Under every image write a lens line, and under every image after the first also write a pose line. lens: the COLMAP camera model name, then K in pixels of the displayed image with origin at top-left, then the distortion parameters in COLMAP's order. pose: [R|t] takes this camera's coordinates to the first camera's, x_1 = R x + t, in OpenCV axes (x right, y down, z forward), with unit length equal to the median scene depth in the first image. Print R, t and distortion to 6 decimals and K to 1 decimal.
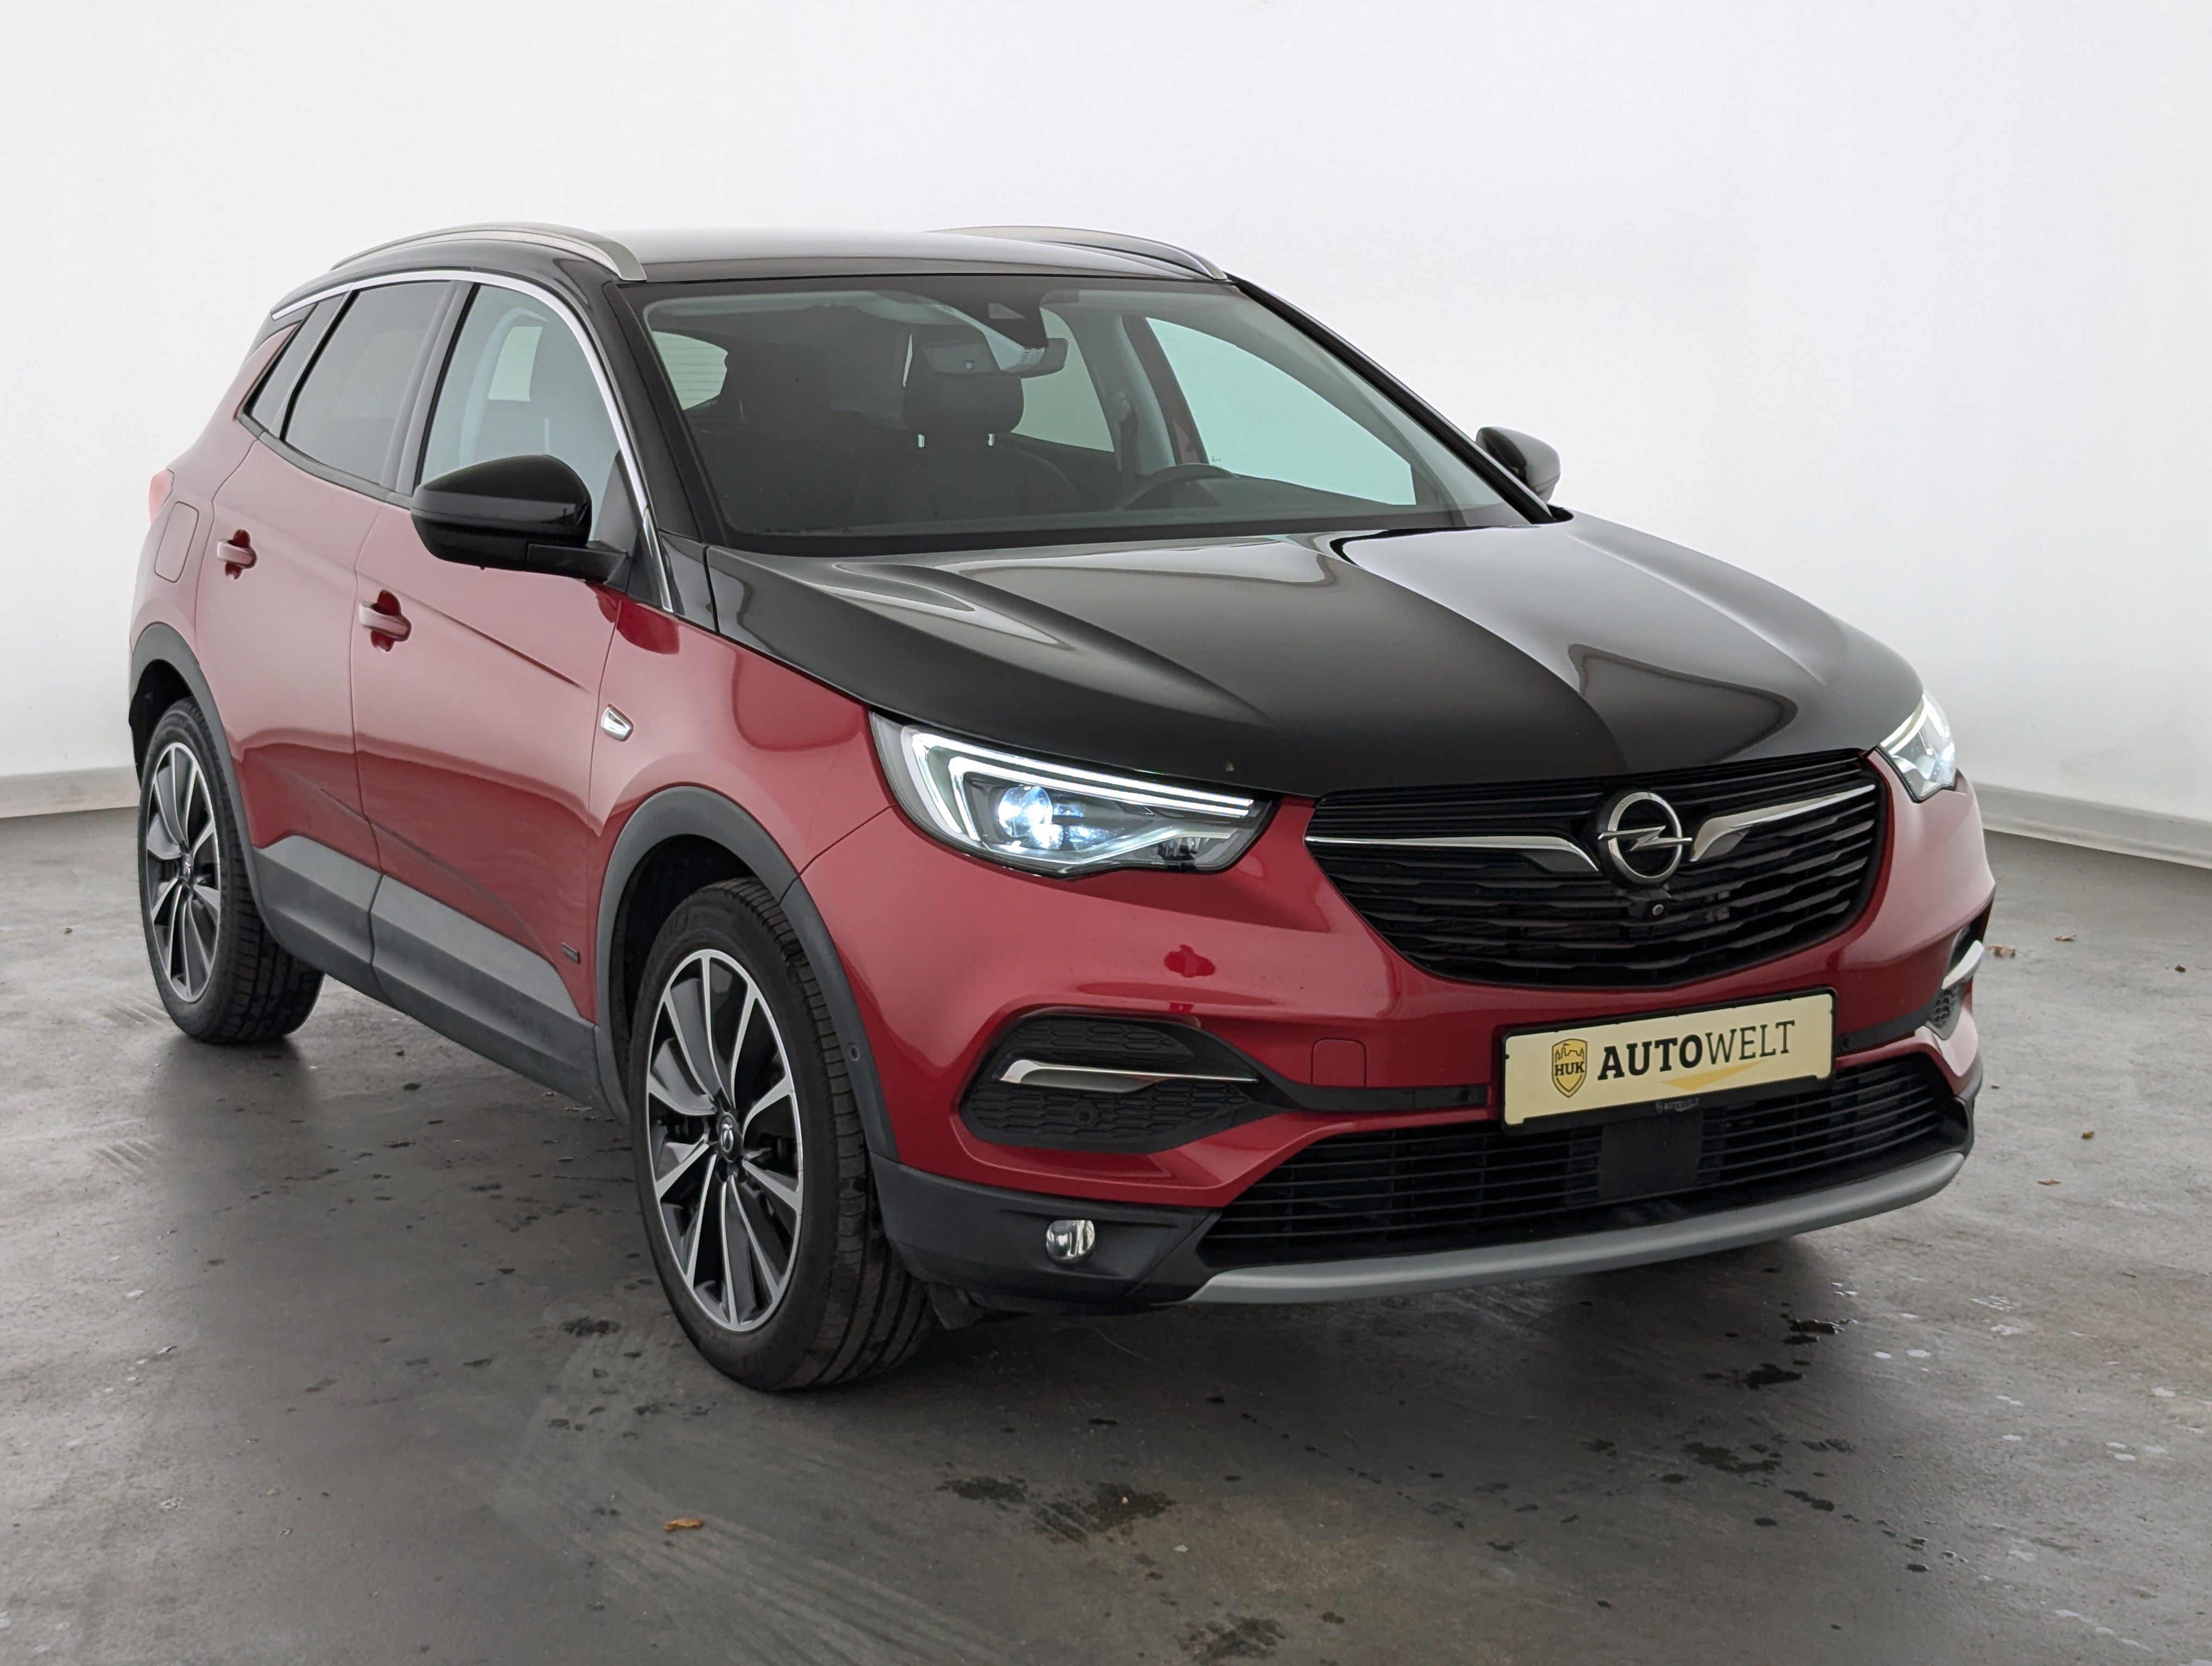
lens RADIAL K [[3557.2, 0, 1095.4], [0, 3557.2, 671.6], [0, 0, 1]] dist [0.059754, -0.267827]
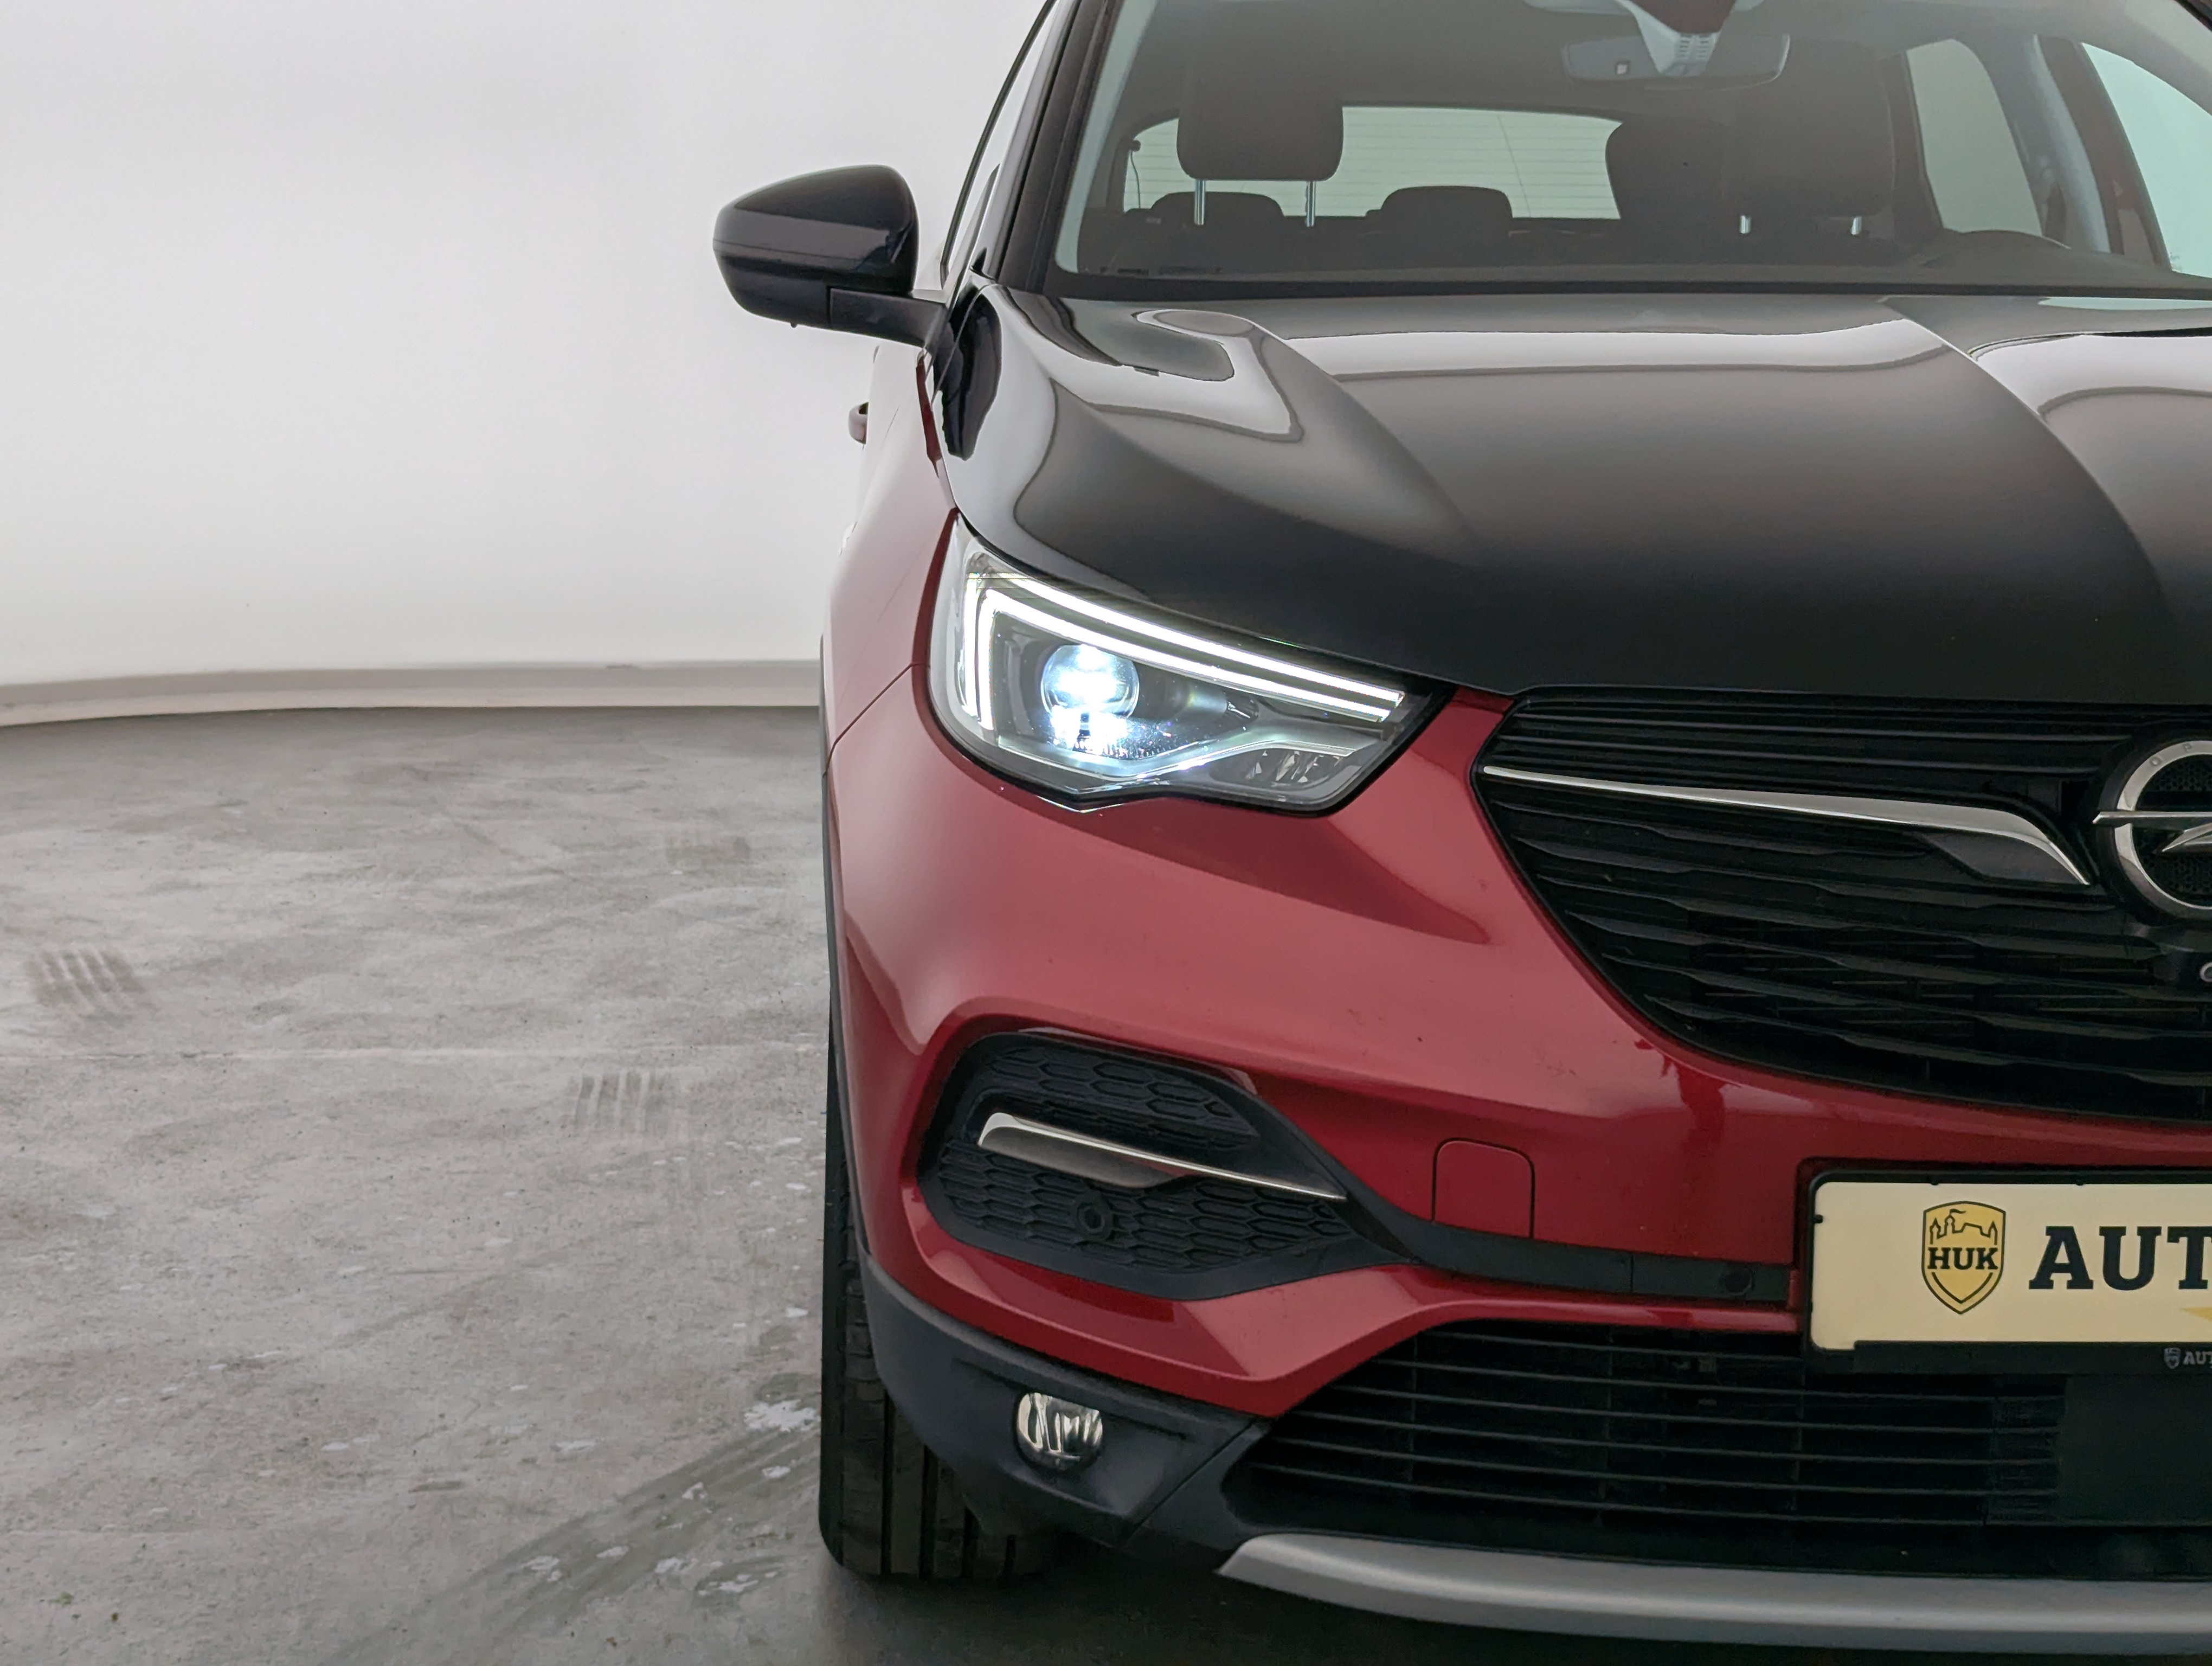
lens RADIAL K [[3557.2, 0, 1095.4], [0, 3557.2, 671.6], [0, 0, 1]] dist [0.059754, -0.267827]
pose [[0.888210, 0.068913, -0.454239, 0.248612], [-0.065094, 0.997589, 0.024061, 0.022337], [0.454802, 0.008197, 0.890555, 0.479262]]
